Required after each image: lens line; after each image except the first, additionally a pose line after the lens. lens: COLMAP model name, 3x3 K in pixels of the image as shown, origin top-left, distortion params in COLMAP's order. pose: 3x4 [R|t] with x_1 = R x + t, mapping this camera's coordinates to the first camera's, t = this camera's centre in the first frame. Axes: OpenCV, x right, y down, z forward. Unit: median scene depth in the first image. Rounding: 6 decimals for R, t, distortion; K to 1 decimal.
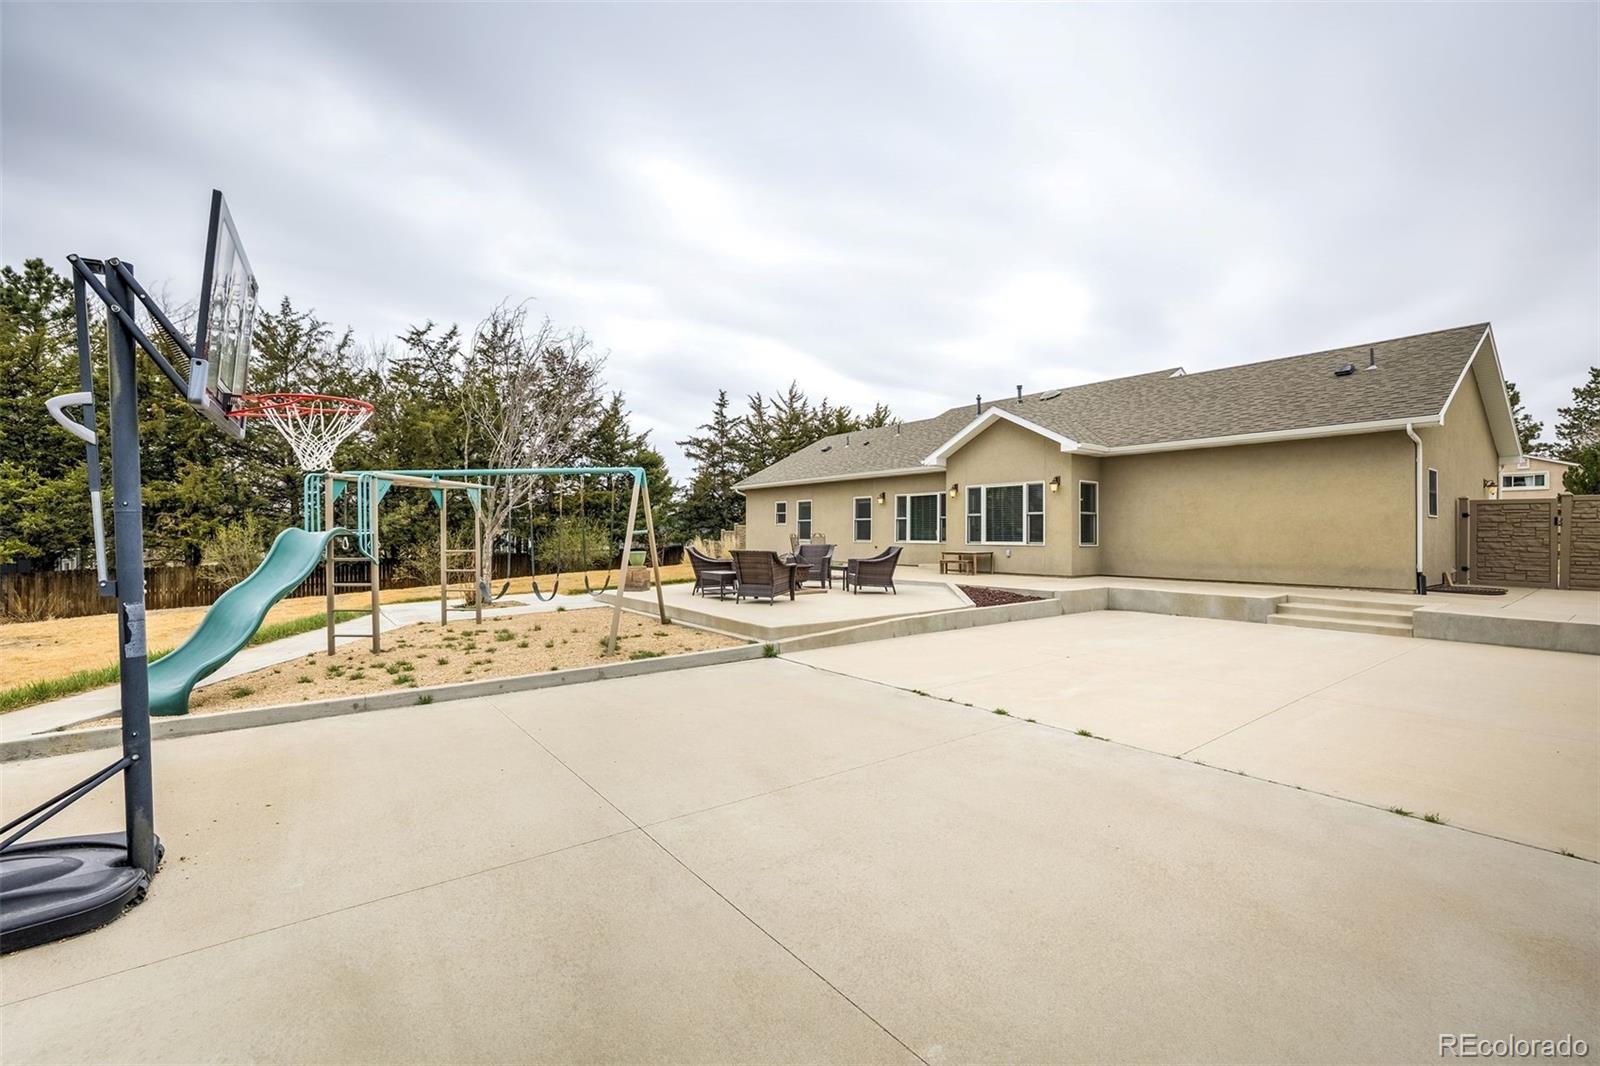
lens RADIAL K [[677.0, 0, 773.9], [0, 677.0, 531.2], [0, 0, 1]] dist [0.000829, 0.000063]
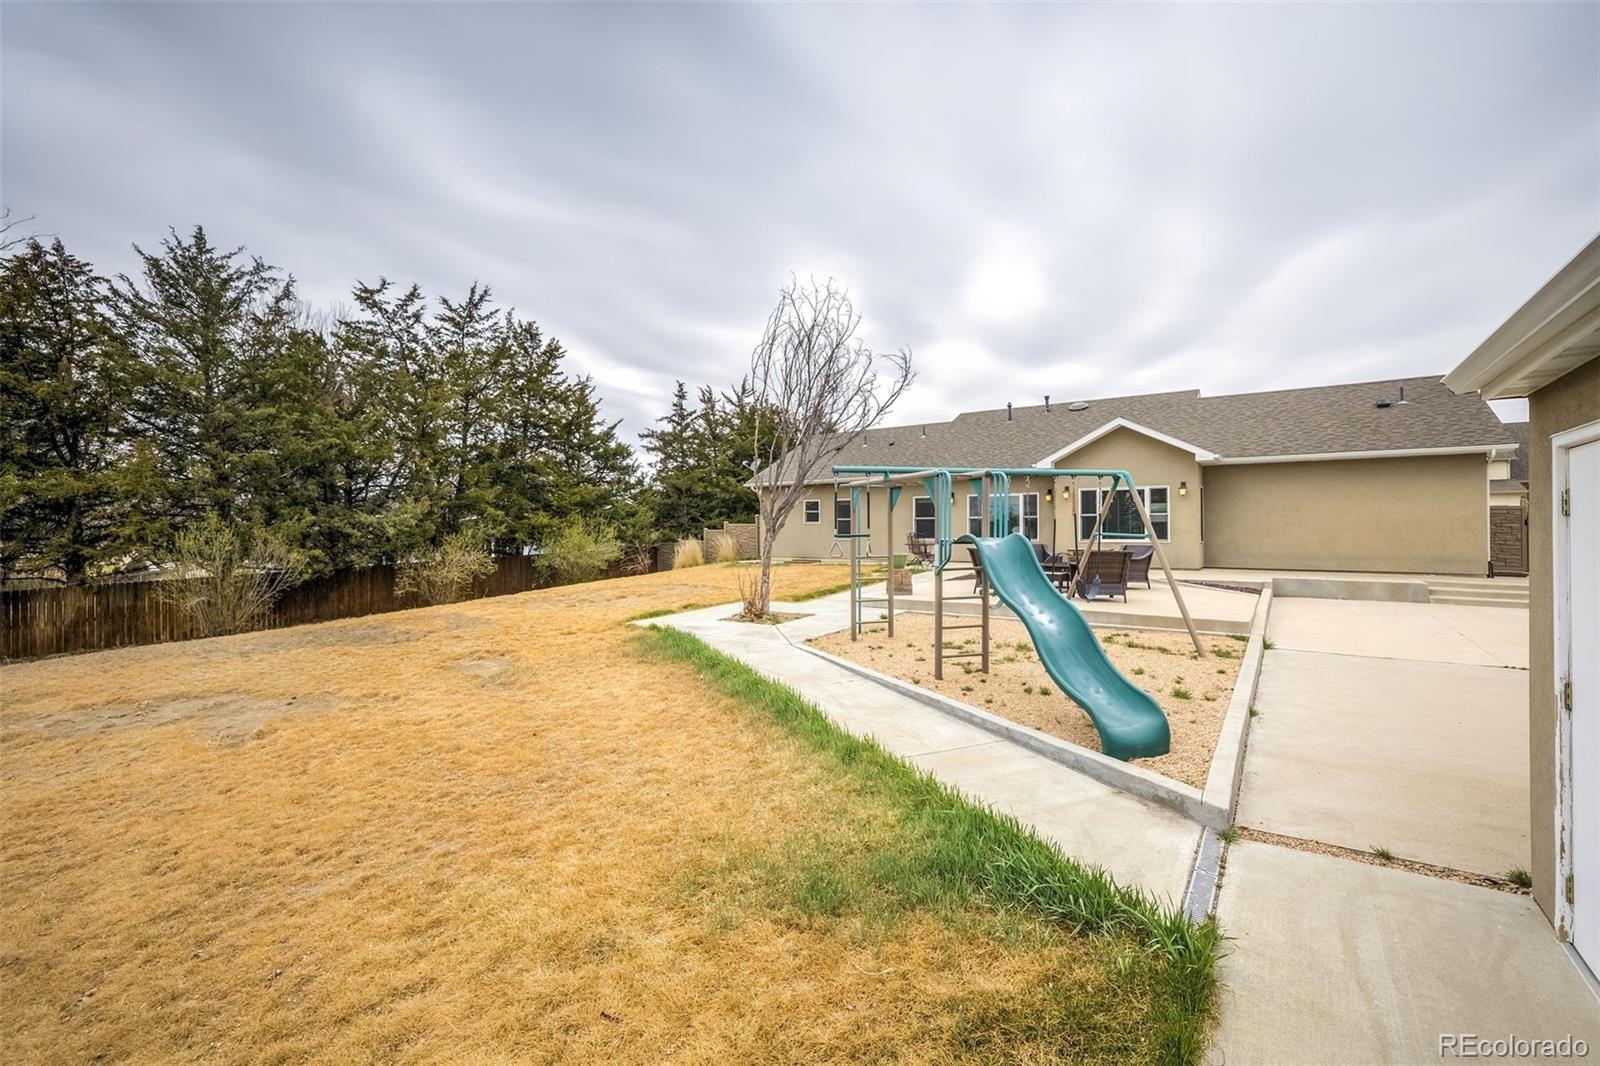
lens RADIAL K [[681.3, 0, 722.8], [0, 681.3, 569.1], [0, 0, 1]] dist [-0.001085, 0.000006]
pose [[0.959484, -0.019339, 0.281100, -0.351165], [0.002049, 0.998094, 0.061674, -0.003594], [-0.281757, -0.058599, 0.957695, 0.060335]]
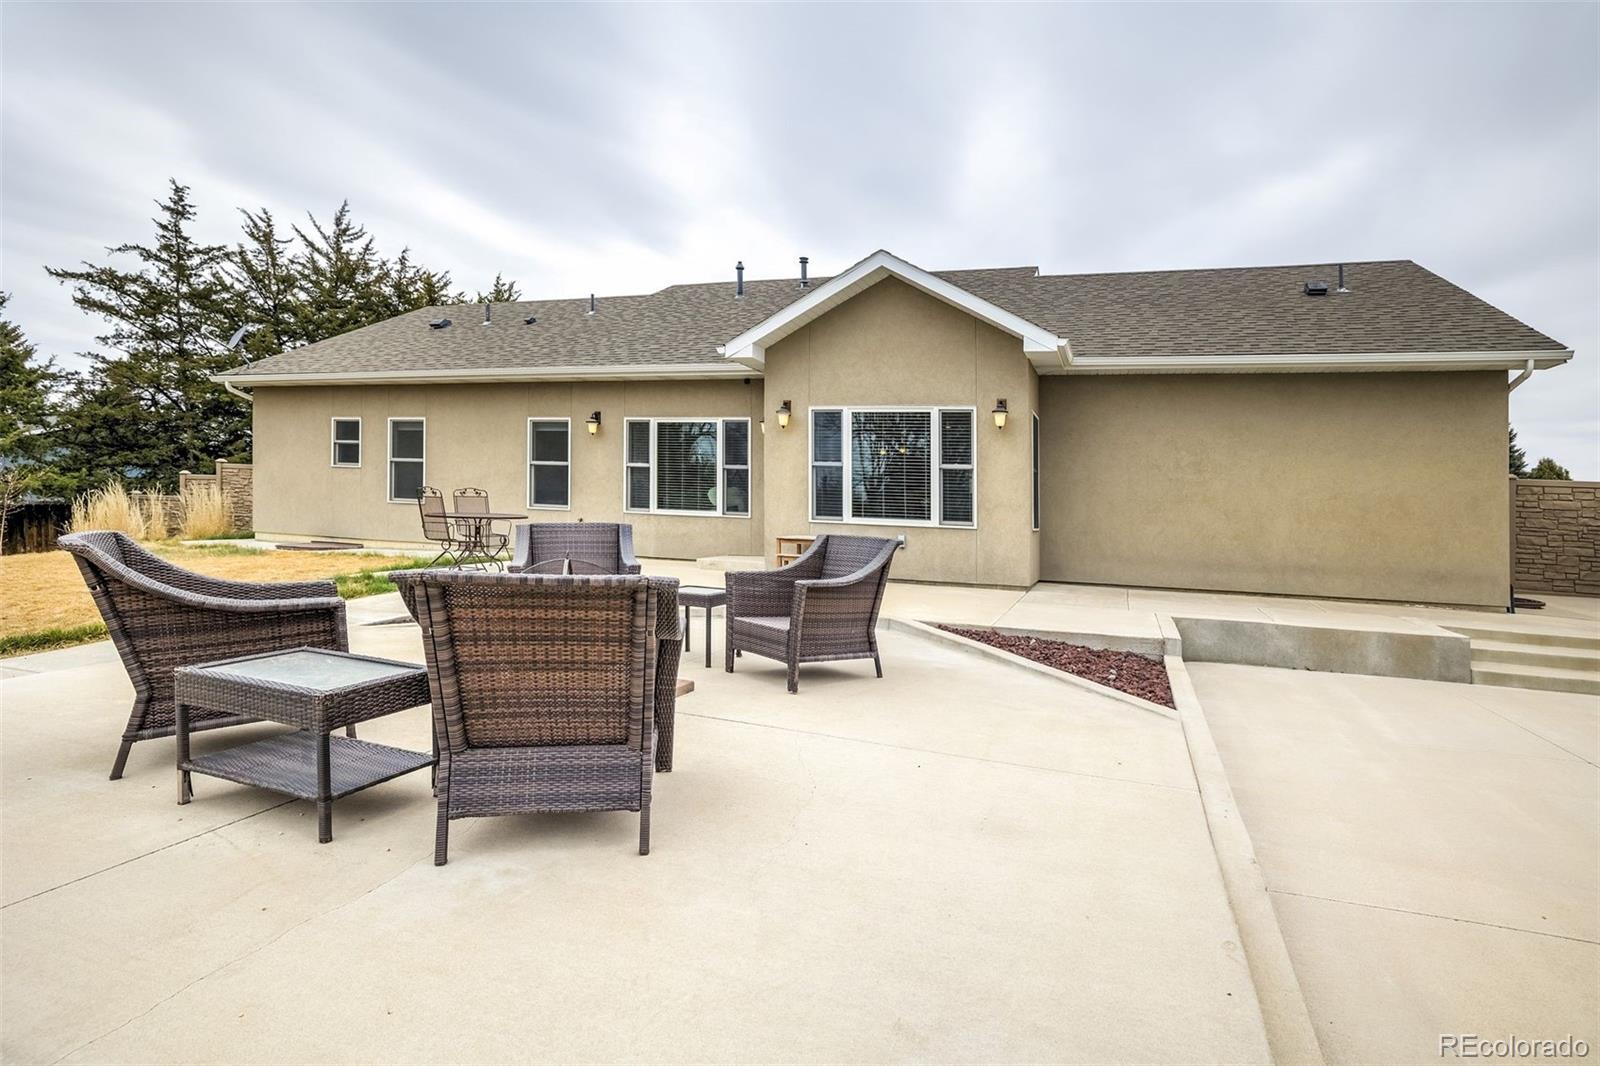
lens RADIAL K [[808.0, 0, 800.0], [0, 808.0, 533.0], [0, 0, 1]] dist [-0.018965, 0.012938]
pose [[0.824098, 0.006590, 0.566409, -0.038321], [-0.035859, 0.998534, 0.040556, 0.002248], [-0.565311, -0.053733, 0.823126, 0.303136]]
